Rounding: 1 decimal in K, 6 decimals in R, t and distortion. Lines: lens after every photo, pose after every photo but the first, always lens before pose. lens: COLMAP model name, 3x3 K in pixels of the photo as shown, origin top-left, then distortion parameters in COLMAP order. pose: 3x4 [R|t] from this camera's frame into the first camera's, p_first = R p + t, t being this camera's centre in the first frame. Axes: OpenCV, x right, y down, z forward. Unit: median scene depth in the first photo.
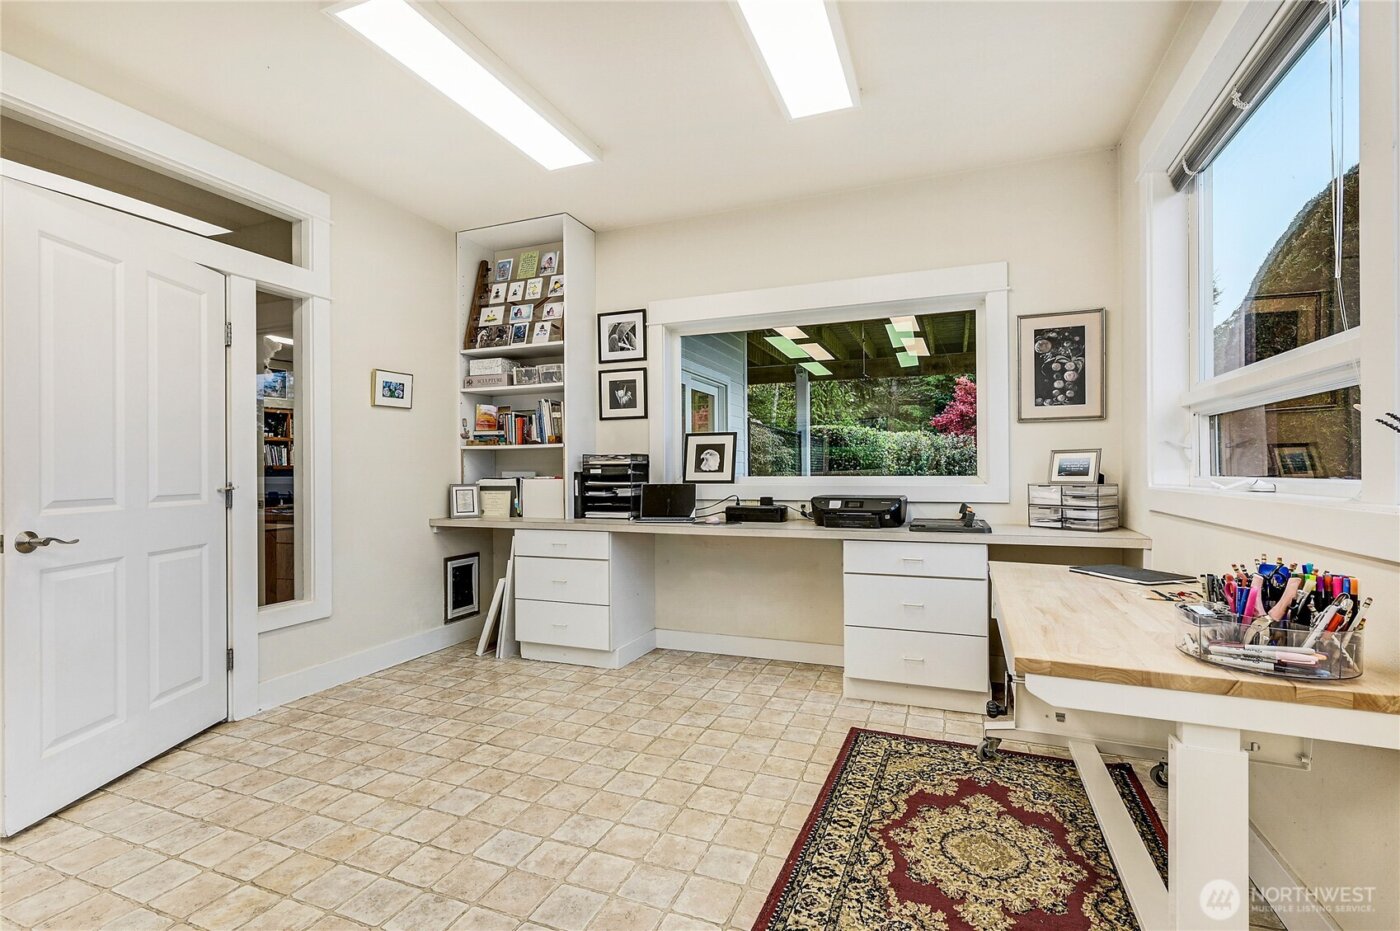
lens RADIAL K [[611.9, 0, 727.5], [0, 611.9, 469.9], [0, 0, 1]] dist [-0.001363, -0.000209]
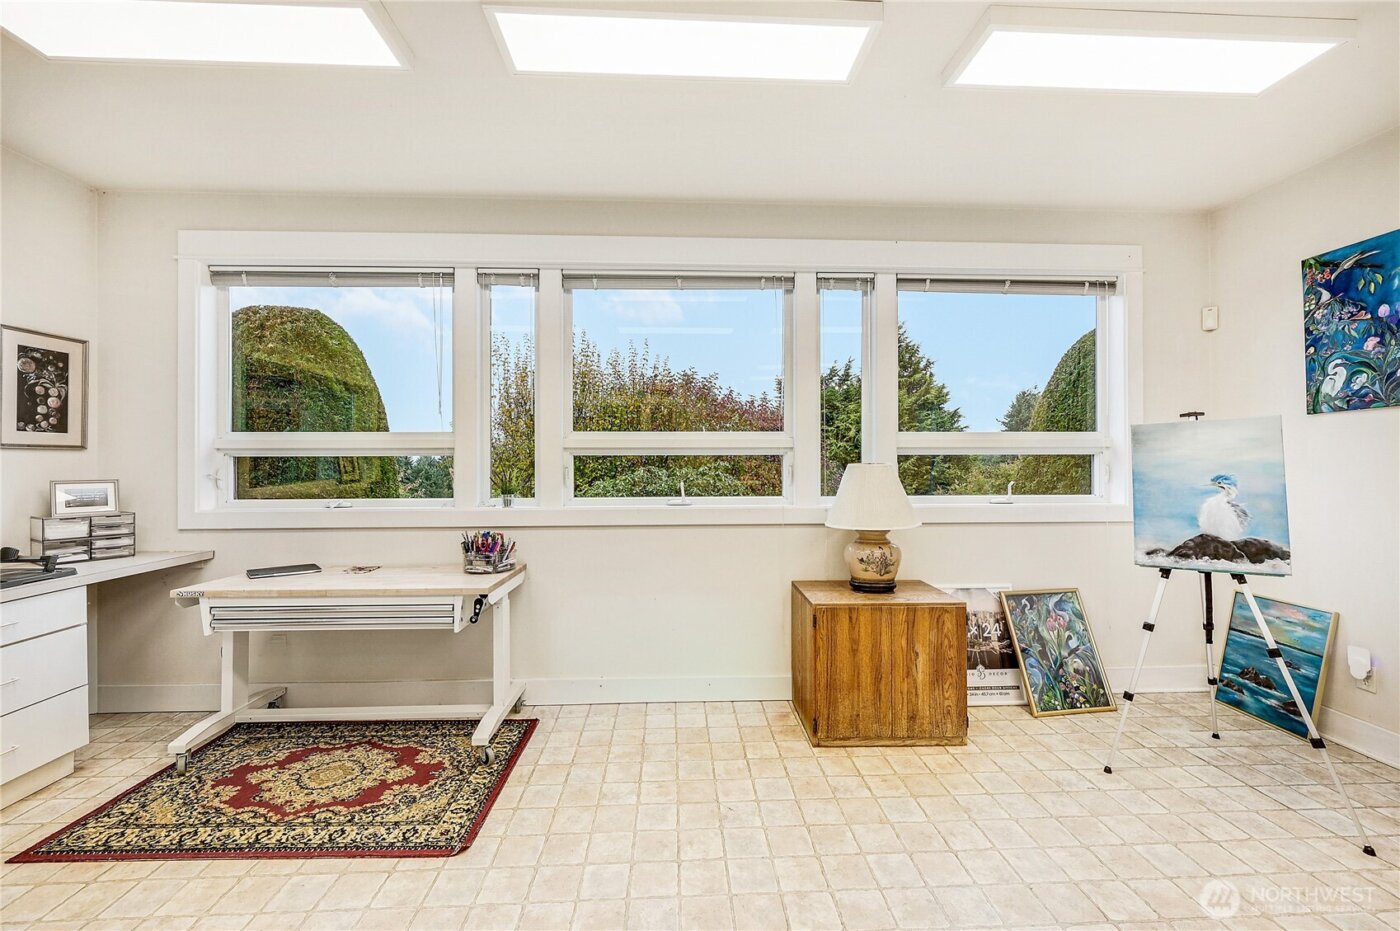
lens RADIAL K [[559.9, 0, 705.8], [0, 559.9, 465.4], [0, 0, 1]] dist [-0.000927, -0.000295]
pose [[-0.395406, 0.005811, 0.918488, -0.803406], [0.000843, 0.999982, -0.005964, -0.061049], [-0.918506, -0.001584, -0.395404, 0.509829]]
